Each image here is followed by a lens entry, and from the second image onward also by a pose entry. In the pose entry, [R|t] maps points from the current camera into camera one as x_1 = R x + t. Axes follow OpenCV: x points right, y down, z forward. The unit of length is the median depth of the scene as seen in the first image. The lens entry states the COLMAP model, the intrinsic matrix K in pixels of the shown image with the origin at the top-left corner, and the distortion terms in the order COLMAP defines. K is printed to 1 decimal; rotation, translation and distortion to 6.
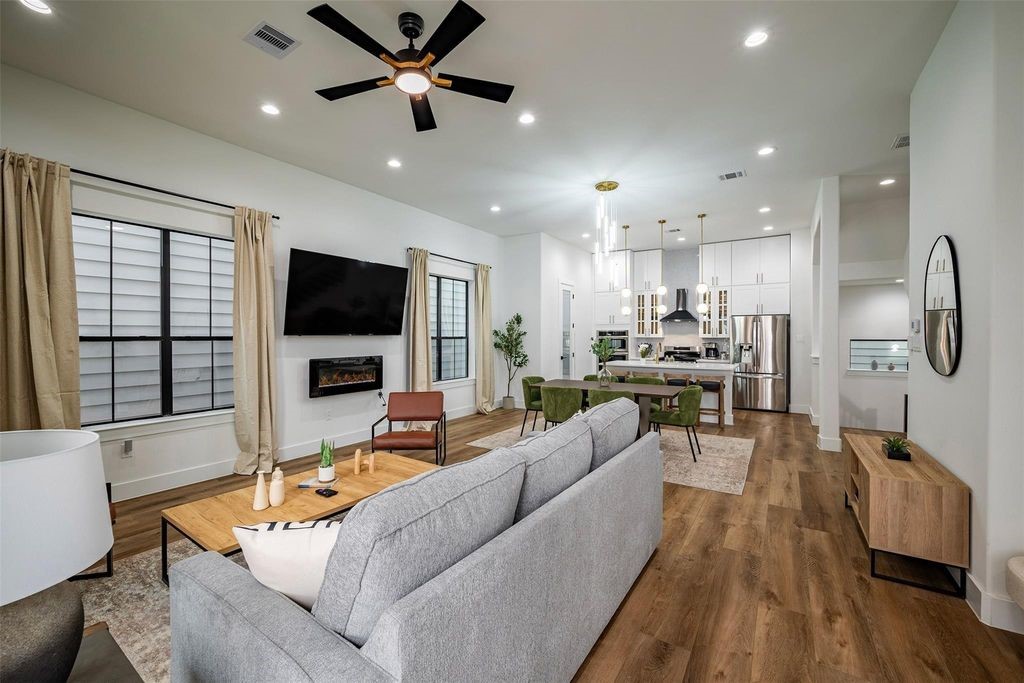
lens RADIAL K [[425.9, 0, 502.3], [0, 425.9, 338.5], [0, 0, 1]] dist [-0.001180, -0.000490]
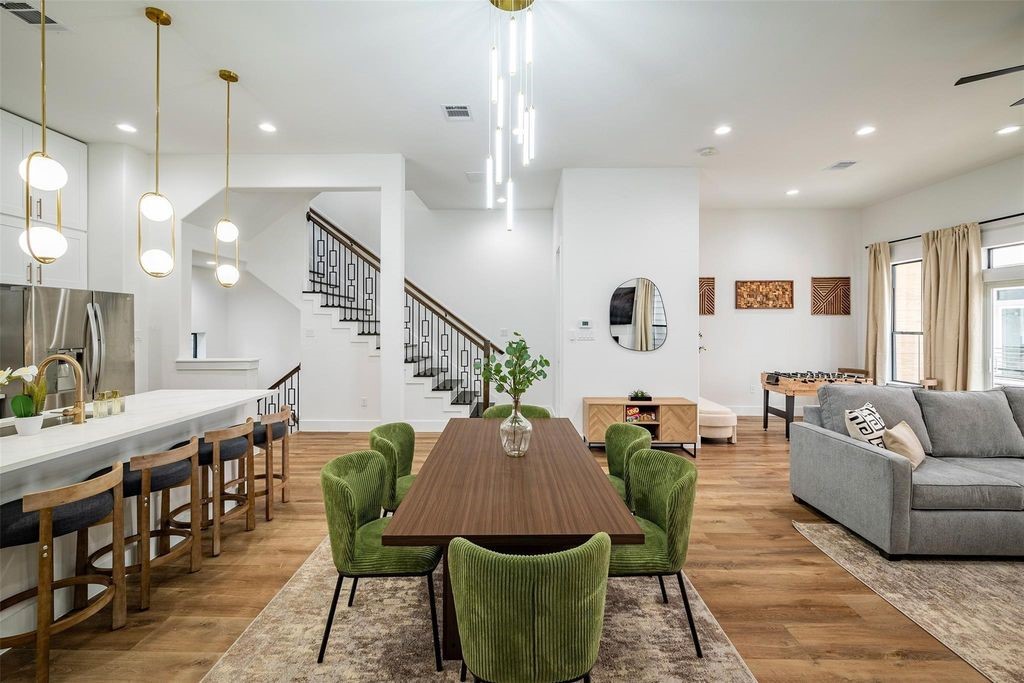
lens RADIAL K [[425.9, 0, 516.2], [0, 425.9, 324.8], [0, 0, 1]] dist [-0.001180, -0.000490]
pose [[-0.562519, -0.002182, 0.826782, -0.073639], [0.002633, 0.999987, 0.004431, -0.013423], [-0.826780, 0.004670, -0.562506, 0.790438]]
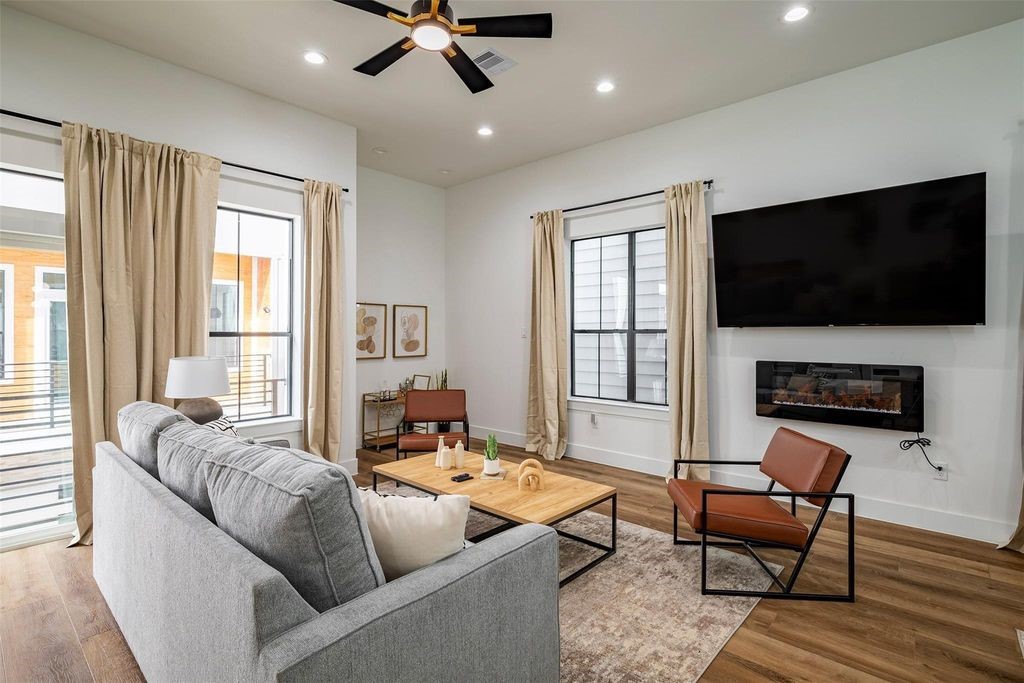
lens RADIAL K [[495.2, 0, 507.5], [0, 495.2, 336.3], [0, 0, 1]] dist [0.005303, 0.000532]
pose [[-0.122555, 0.006826, -0.992438, 0.242316], [-0.003059, 0.999969, 0.007255, 0.001695], [0.992457, 0.003925, -0.122530, 0.394560]]
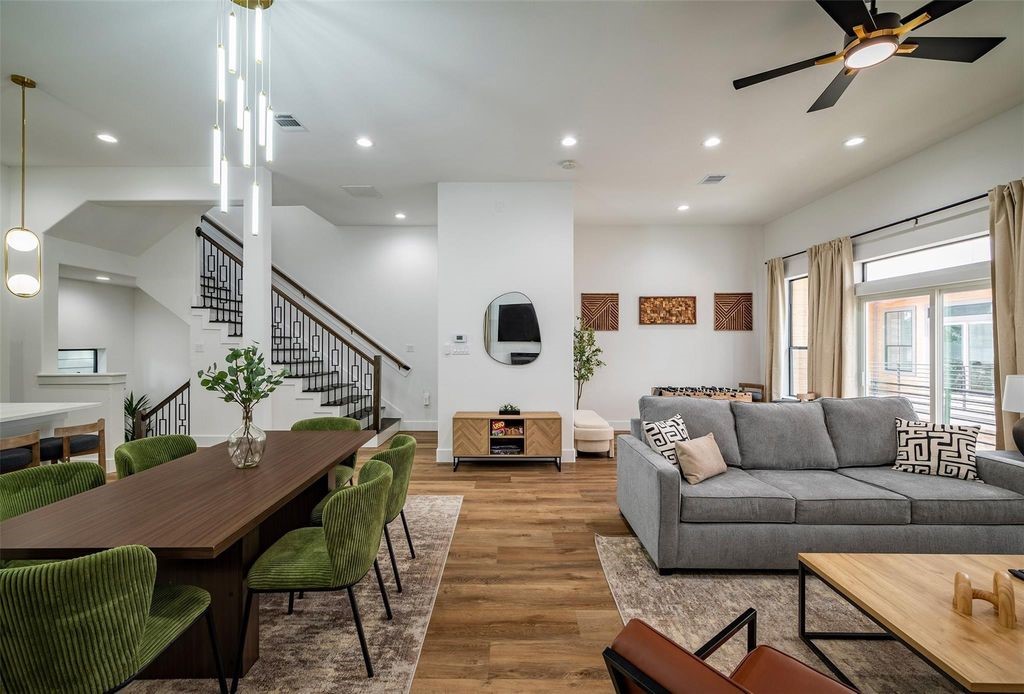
lens RADIAL K [[415.7, 0, 514.2], [0, 415.7, 344.8], [0, 0, 1]] dist [-0.002227, 0.001234]
pose [[-0.566367, -0.001024, 0.824153, -0.155979], [0.003463, 0.999987, 0.003622, -0.004327], [-0.824146, 0.004906, -0.566356, 0.642831]]
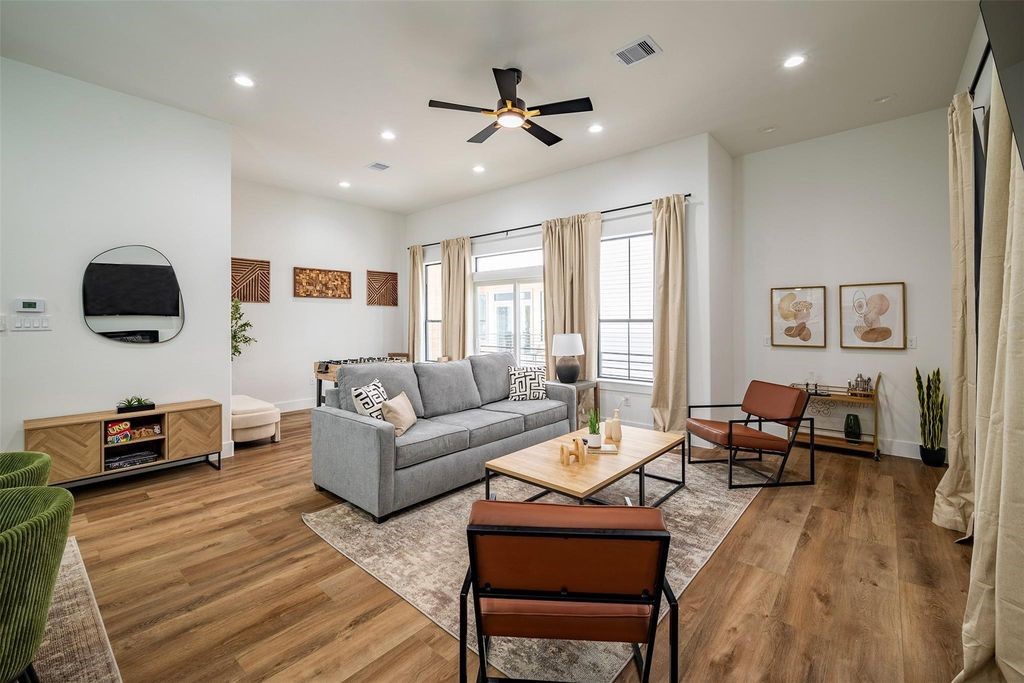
lens RADIAL K [[425.9, 0, 513.9], [0, 425.9, 322.1], [0, 0, 1]] dist [-0.001180, -0.000490]
pose [[-0.994075, 0.003310, 0.108646, -0.112822], [0.004210, 0.999959, 0.008055, 0.000929], [-0.108615, 0.008465, -0.994048, 0.709766]]
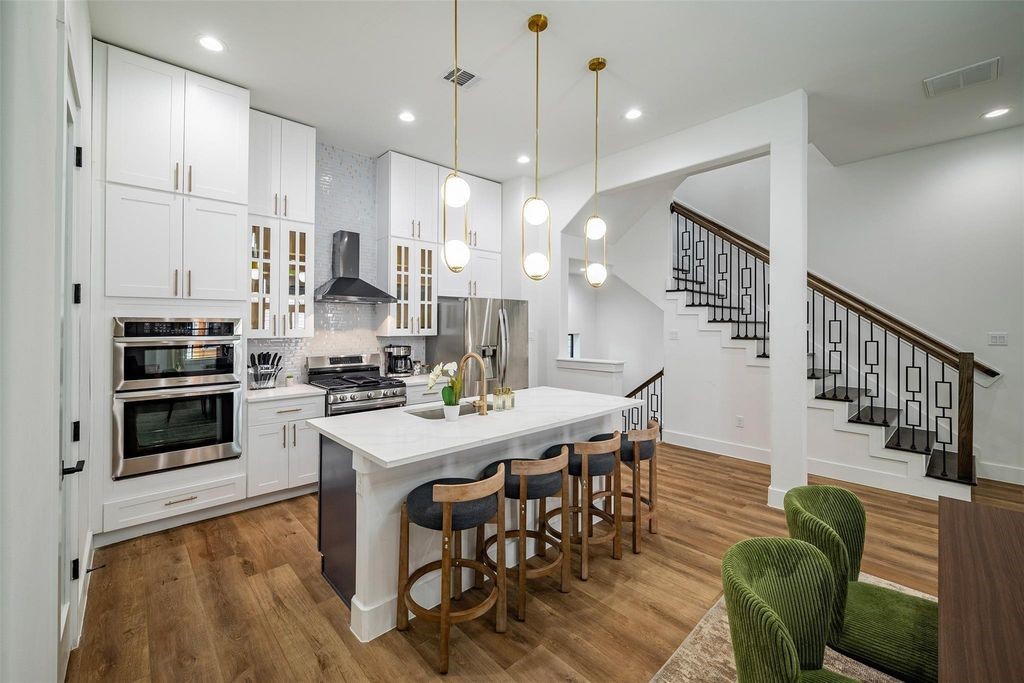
lens RADIAL K [[425.9, 0, 488.1], [0, 425.9, 329.1], [0, 0, 1]] dist [-0.001180, -0.000490]
pose [[0.246484, -0.008796, 0.969107, 0.008319], [0.005323, 0.999956, 0.007722, -0.013950], [-0.969132, 0.003255, 0.246520, 0.789365]]
